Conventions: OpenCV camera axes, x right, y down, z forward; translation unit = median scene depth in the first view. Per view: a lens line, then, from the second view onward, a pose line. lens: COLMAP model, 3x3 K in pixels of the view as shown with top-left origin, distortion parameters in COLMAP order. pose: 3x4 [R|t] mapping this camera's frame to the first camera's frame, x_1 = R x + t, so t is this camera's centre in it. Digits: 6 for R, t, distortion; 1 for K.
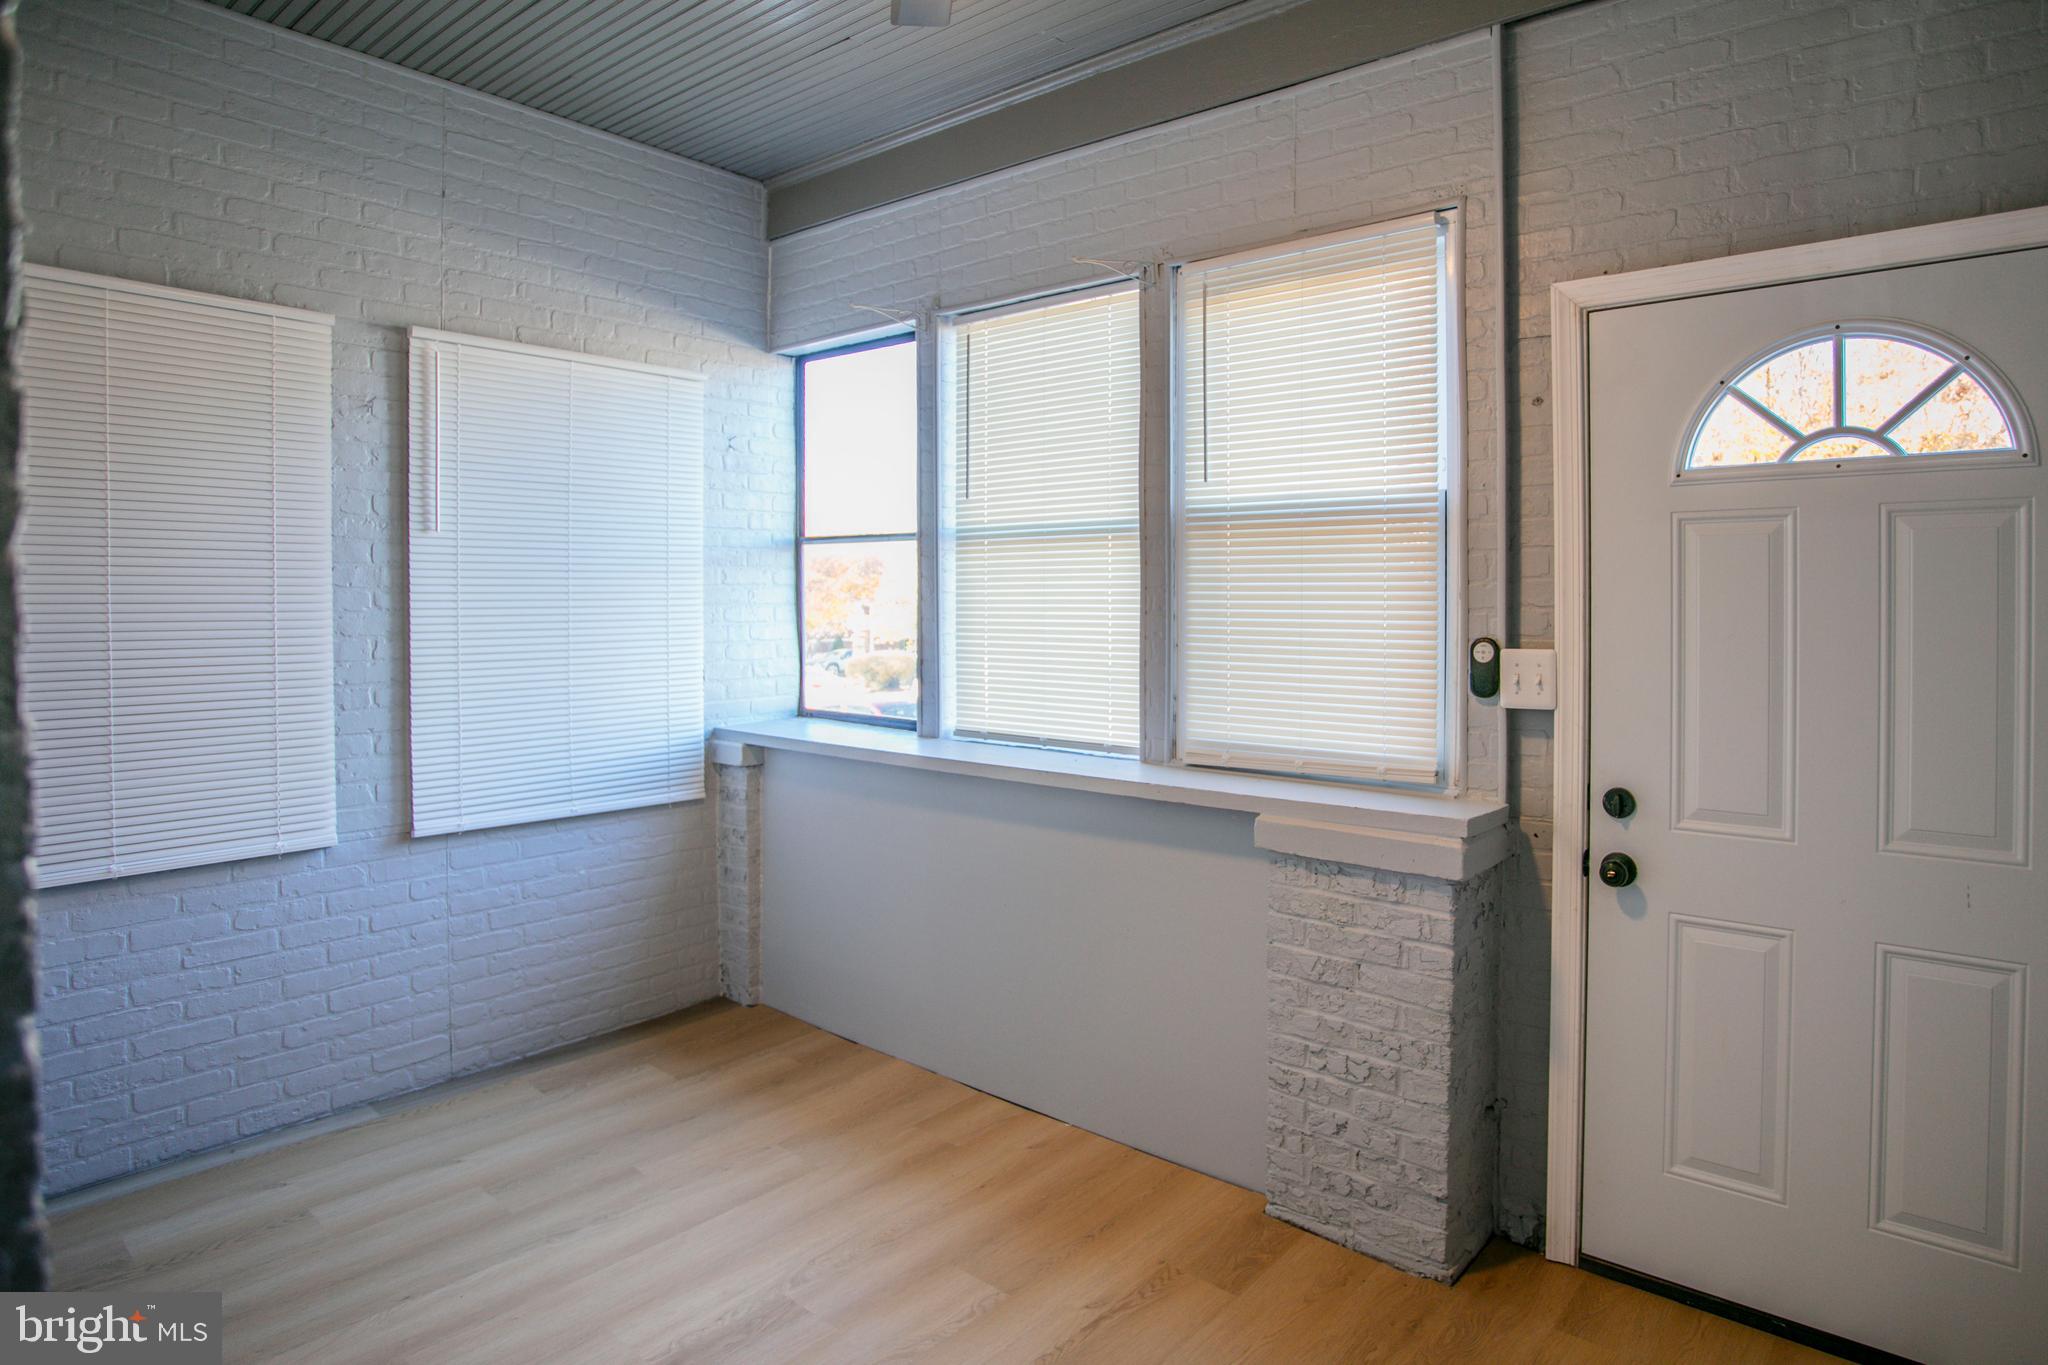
lens RADIAL K [[1165.2, 0, 1117.3], [0, 1165.2, 611.4], [0, 0, 1]] dist [0.003362, 0.002221]
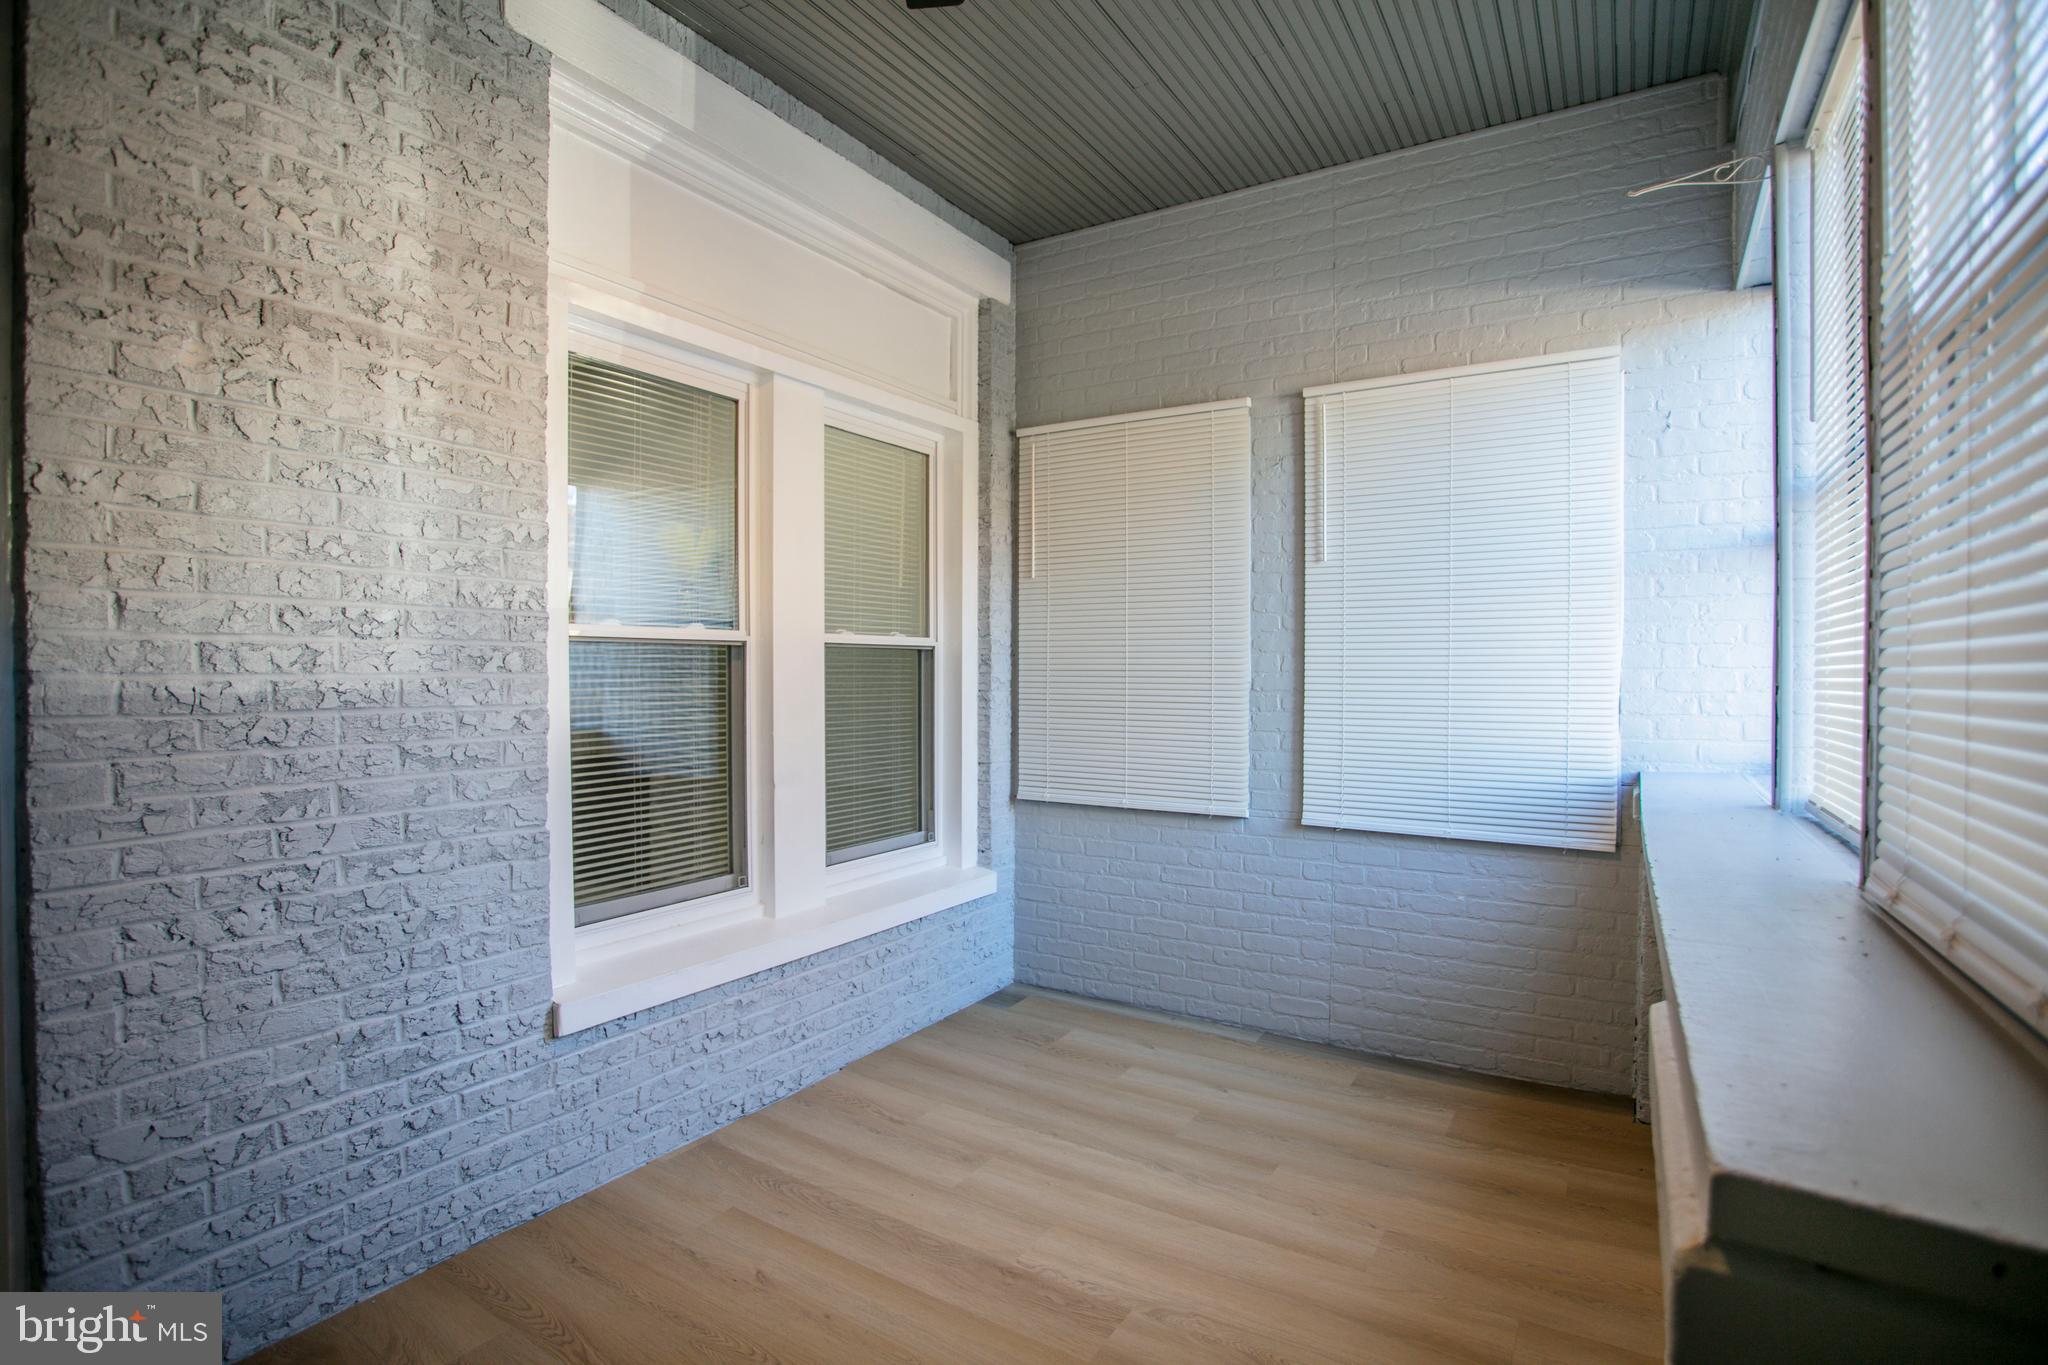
lens RADIAL K [[1022.2, 0, 1008.4], [0, 1022.2, 685.4], [0, 0, 1]] dist [-0.041999, 0.025889]
pose [[0.133476, 0.010746, -0.990994, 0.401179], [-0.021051, 0.999746, 0.008005, 0.056722], [0.990828, 0.019793, 0.133668, 0.617179]]
